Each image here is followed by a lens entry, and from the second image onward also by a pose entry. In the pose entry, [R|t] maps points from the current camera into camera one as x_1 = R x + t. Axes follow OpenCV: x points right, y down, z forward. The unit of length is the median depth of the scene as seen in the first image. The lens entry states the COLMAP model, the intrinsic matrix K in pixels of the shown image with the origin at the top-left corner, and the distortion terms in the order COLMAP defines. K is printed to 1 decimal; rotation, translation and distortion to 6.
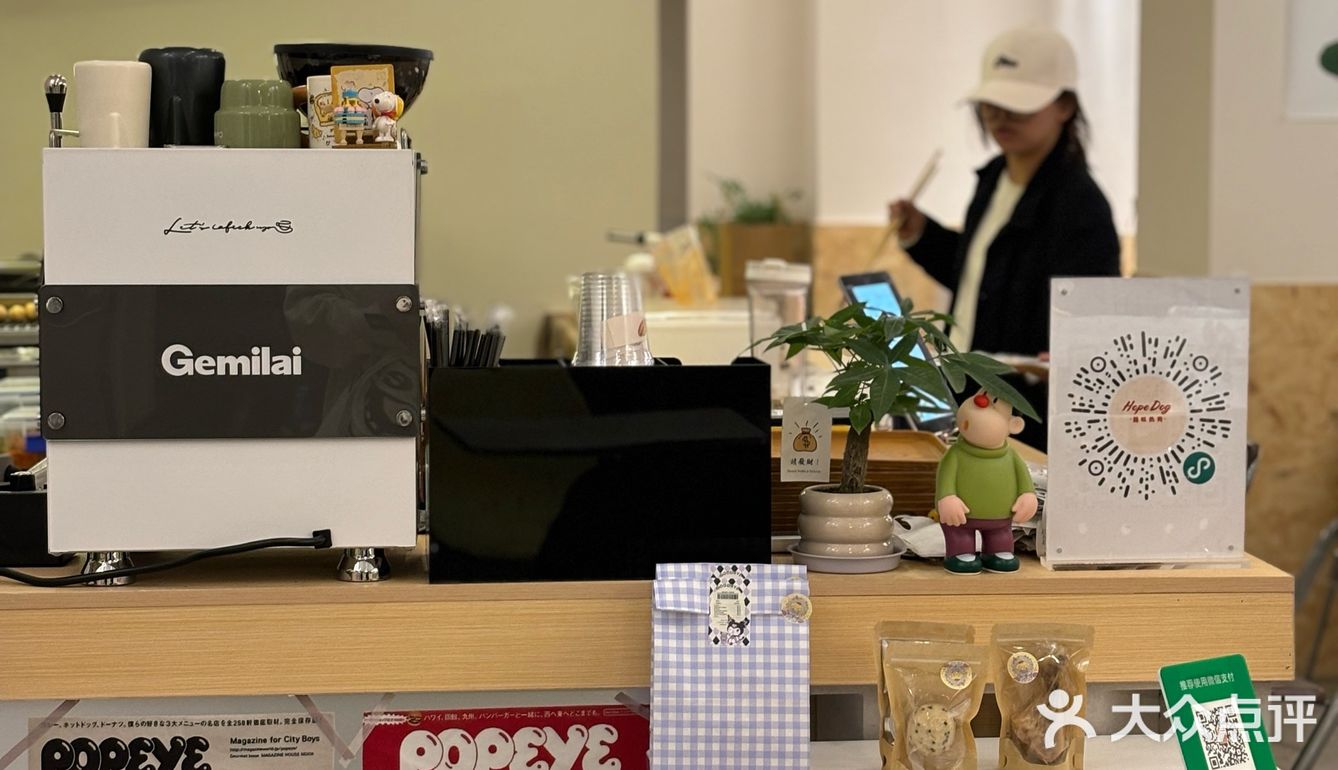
lens RADIAL K [[2686.4, 0, 670.9], [0, 2686.4, 358.7], [0, 0, 1]] dist [0.186693, 0.000000]
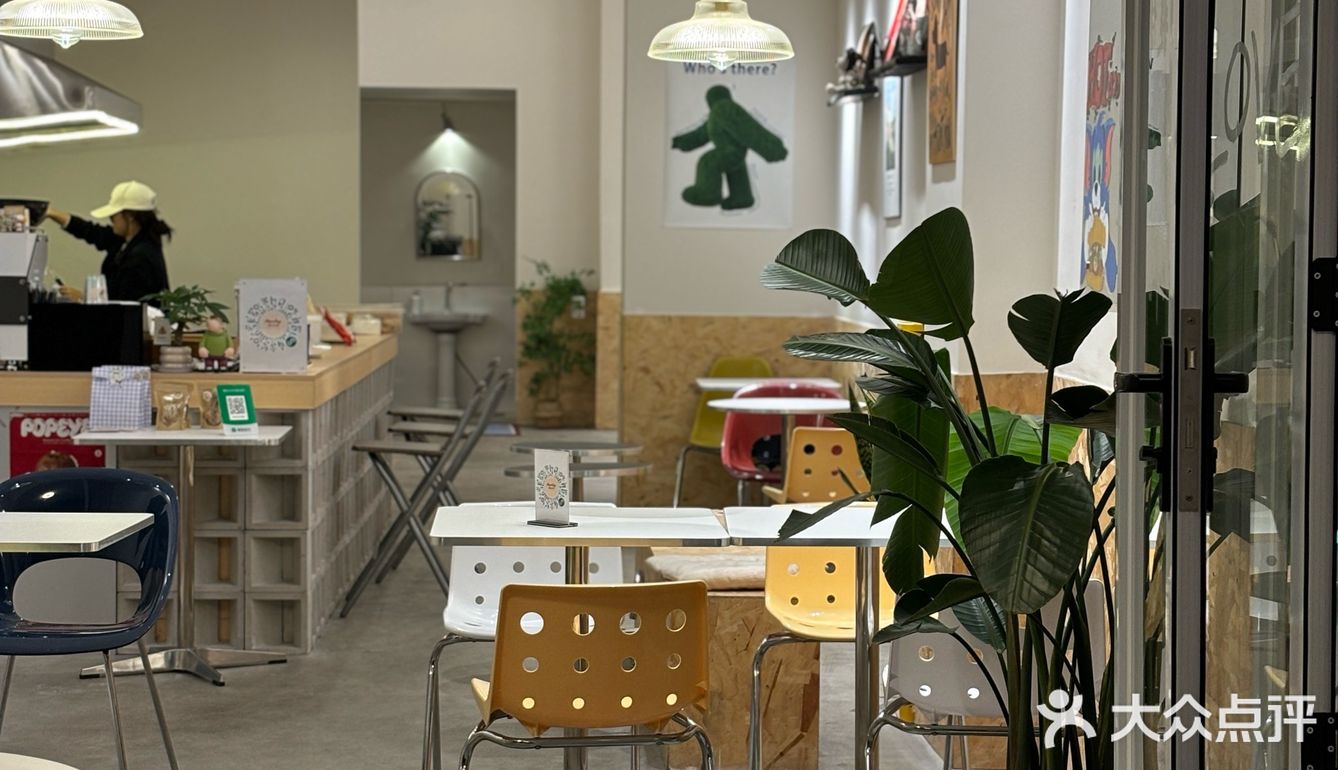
lens RADIAL K [[2686.4, 0, 672.4], [0, 2686.4, 384.6], [0, 0, 1]] dist [0.186693, 0.000000]
pose [[0.998673, 0.015344, -0.049157, 0.811868], [-0.016545, 0.999572, -0.024131, 0.162364], [0.048765, 0.024913, 0.998500, -2.119509]]
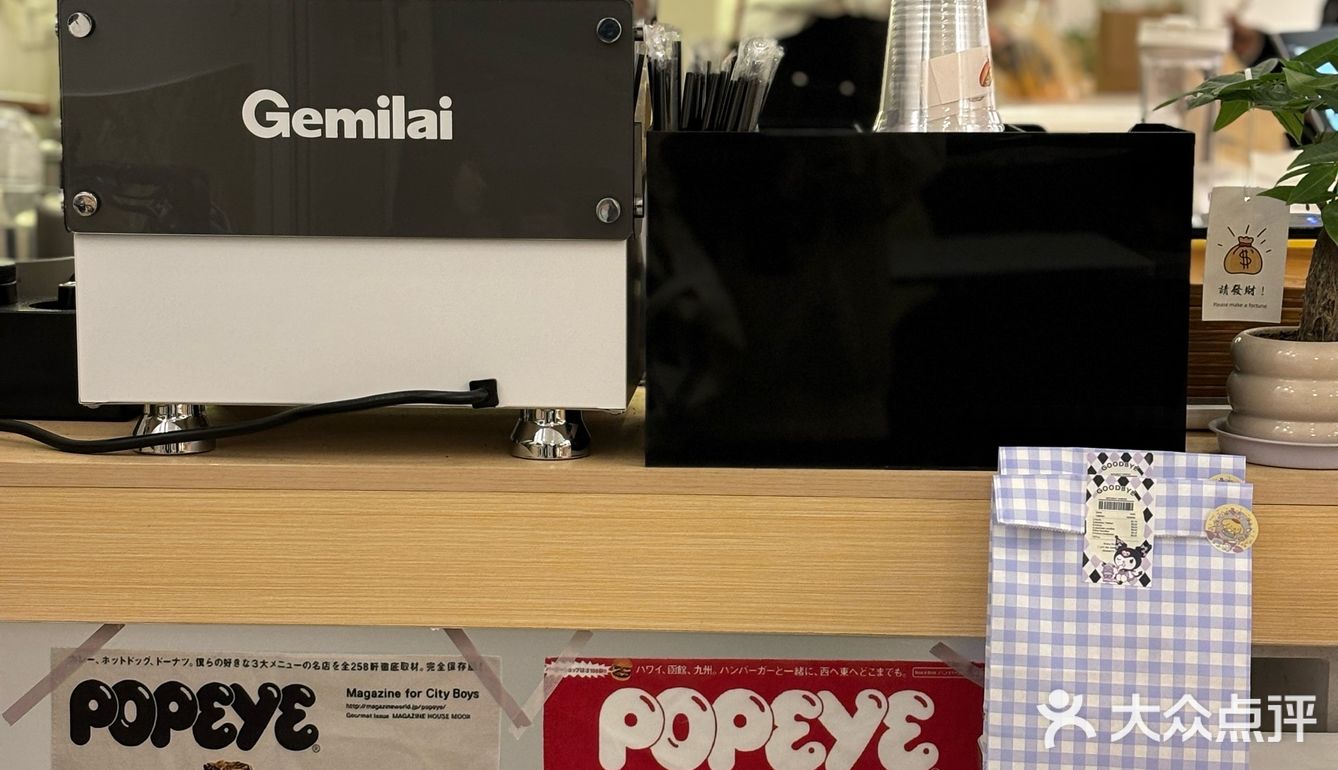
lens RADIAL K [[2686.4, 0, 652.8], [0, 2686.4, 366.0], [0, 0, 1]] dist [0.186693, 0.000000]
pose [[0.990401, 0.023306, -0.136242, -0.000263], [-0.014468, 0.997748, 0.065502, 0.016894], [0.137462, -0.062902, 0.988508, 0.361177]]
